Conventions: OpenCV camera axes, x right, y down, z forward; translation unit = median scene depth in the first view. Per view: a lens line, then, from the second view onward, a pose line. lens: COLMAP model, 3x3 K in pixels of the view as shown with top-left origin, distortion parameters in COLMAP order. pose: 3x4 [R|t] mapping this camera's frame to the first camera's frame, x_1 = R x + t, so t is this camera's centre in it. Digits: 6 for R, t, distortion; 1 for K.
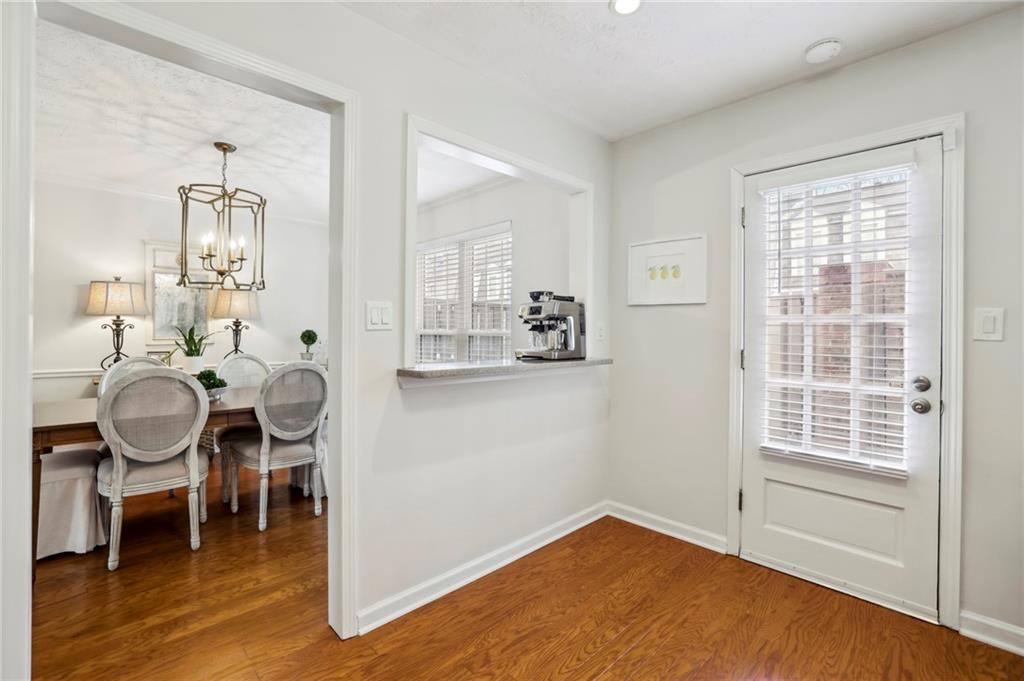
lens RADIAL K [[453.8, 0, 509.0], [0, 453.8, 331.2], [0, 0, 1]] dist [-0.004332, -0.000071]
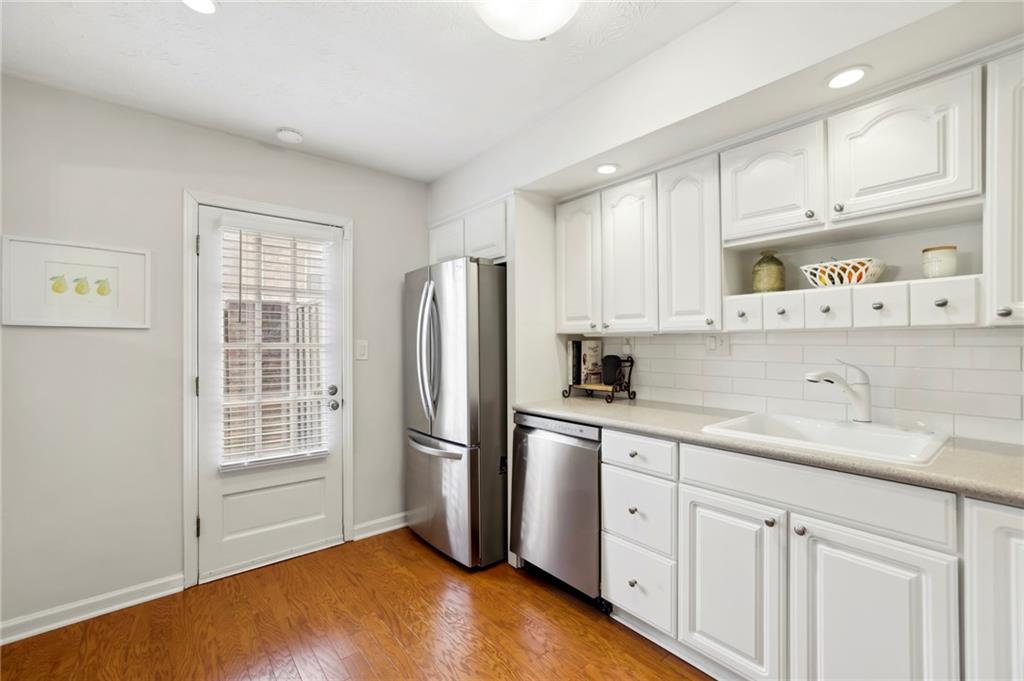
lens RADIAL K [[453.0, 0, 509.7], [0, 453.0, 344.8], [0, 0, 1]] dist [-0.012339, 0.012413]
pose [[0.079719, -0.012314, 0.996741, -0.413985], [0.003774, 0.999920, 0.012051, -0.039036], [-0.996810, 0.002801, 0.079759, 0.225242]]
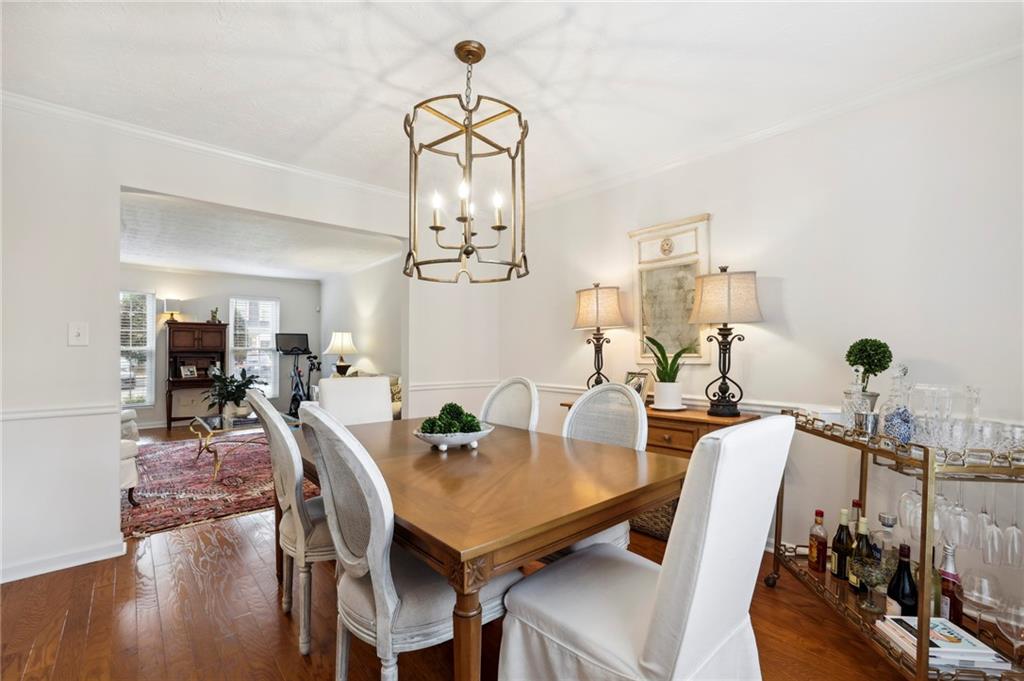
lens RADIAL K [[436.9, 0, 513.9], [0, 436.9, 342.9], [0, 0, 1]] dist [-0.009127, -0.000030]
pose [[-0.034951, -0.015920, -0.999262, -0.042991], [0.009275, 0.999825, -0.016254, 0.007665], [0.999346, -0.009837, -0.034797, 1.338895]]
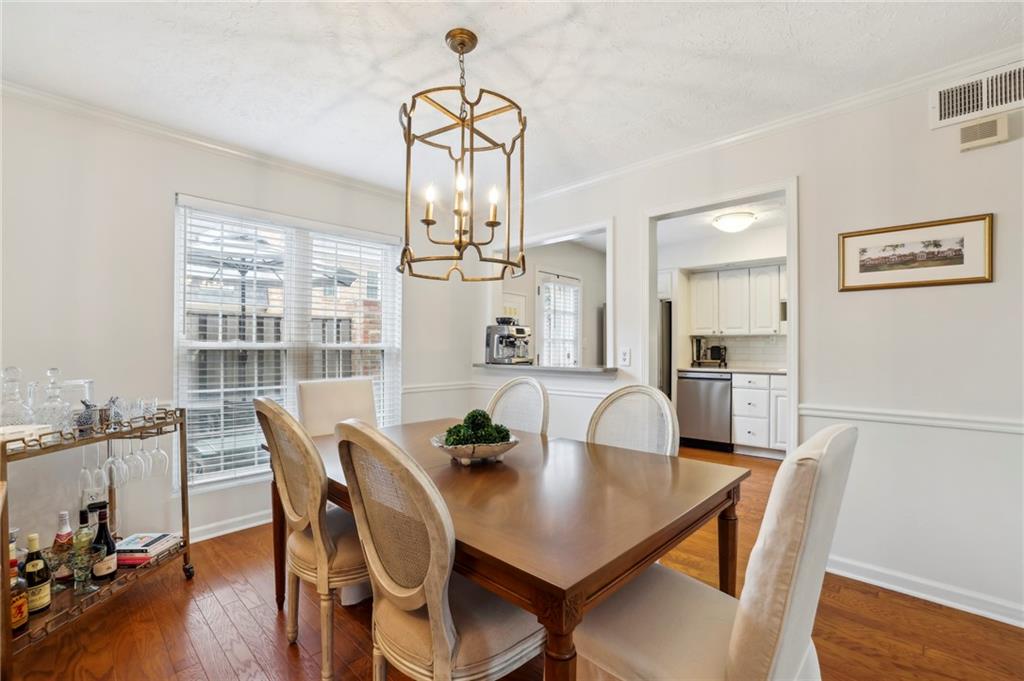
lens RADIAL K [[446.1, 0, 509.8], [0, 446.1, 353.8], [0, 0, 1]] dist [-0.030366, 0.000008]
pose [[-0.032591, -0.019185, 0.999285, -1.523178], [-0.003984, 0.999810, 0.019065, 0.000846], [-0.999461, -0.003360, -0.032661, 1.183084]]
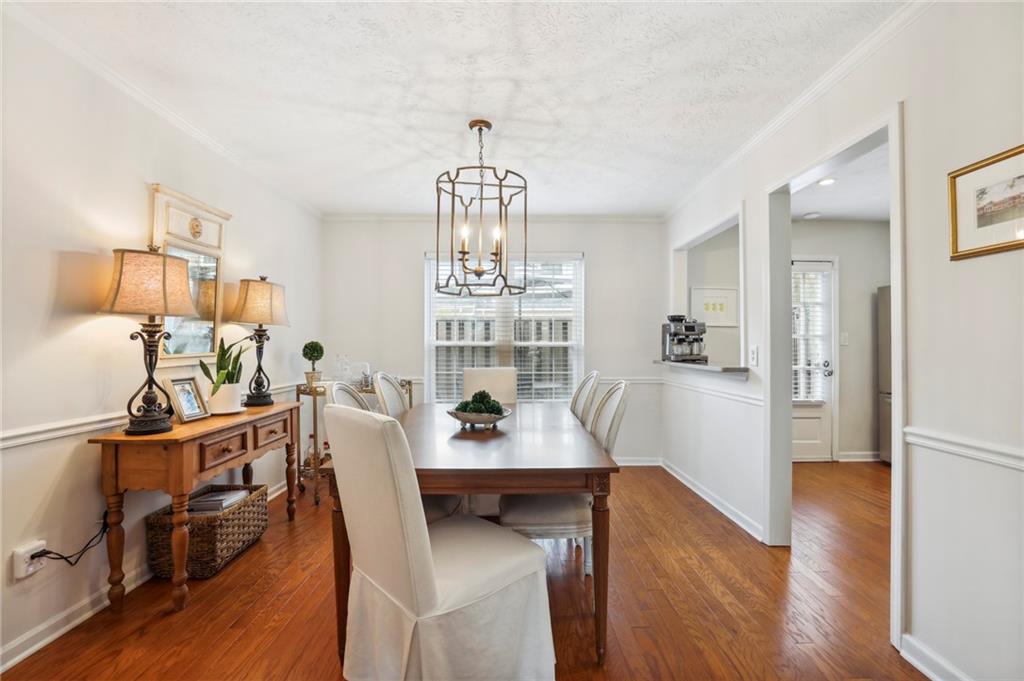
lens RADIAL K [[436.9, 0, 513.9], [0, 436.9, 342.9], [0, 0, 1]] dist [-0.009127, -0.000030]
pose [[0.682068, -0.003455, 0.731280, -1.471622], [0.002049, 0.999994, 0.002813, -0.004106], [-0.731286, -0.000420, 0.682071, 0.490803]]
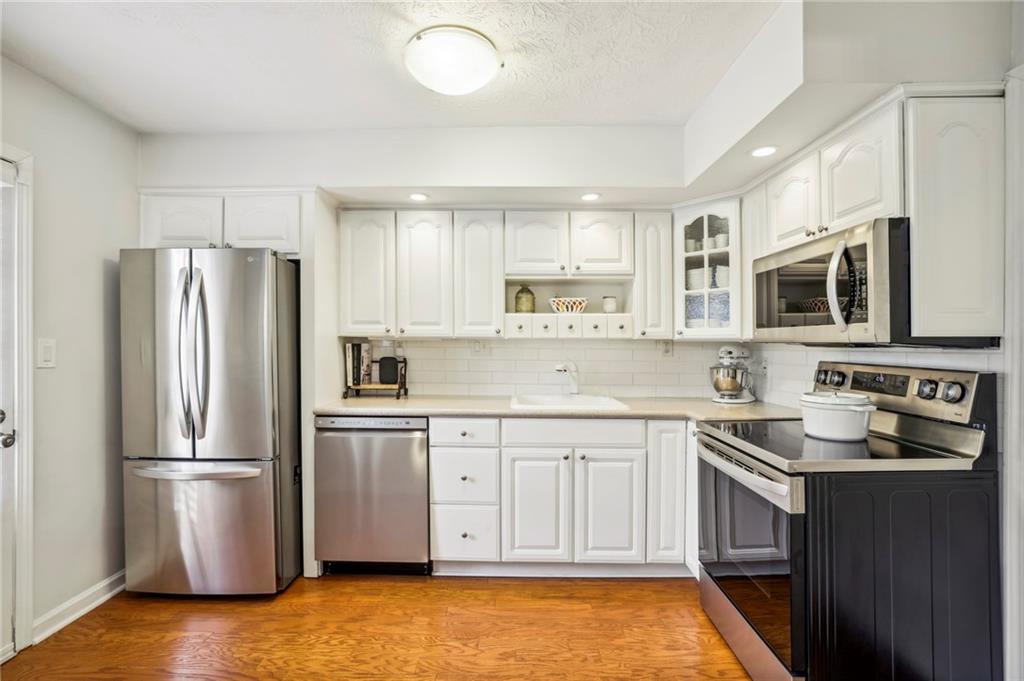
lens RADIAL K [[464.4, 0, 509.3], [0, 464.4, 344.2], [0, 0, 1]] dist [-0.031520, 0.019380]
pose [[-0.709542, -0.006308, 0.704635, -0.406725], [-0.010443, 0.999944, -0.001564, -0.035327], [-0.704585, -0.008468, -0.709569, 0.713672]]
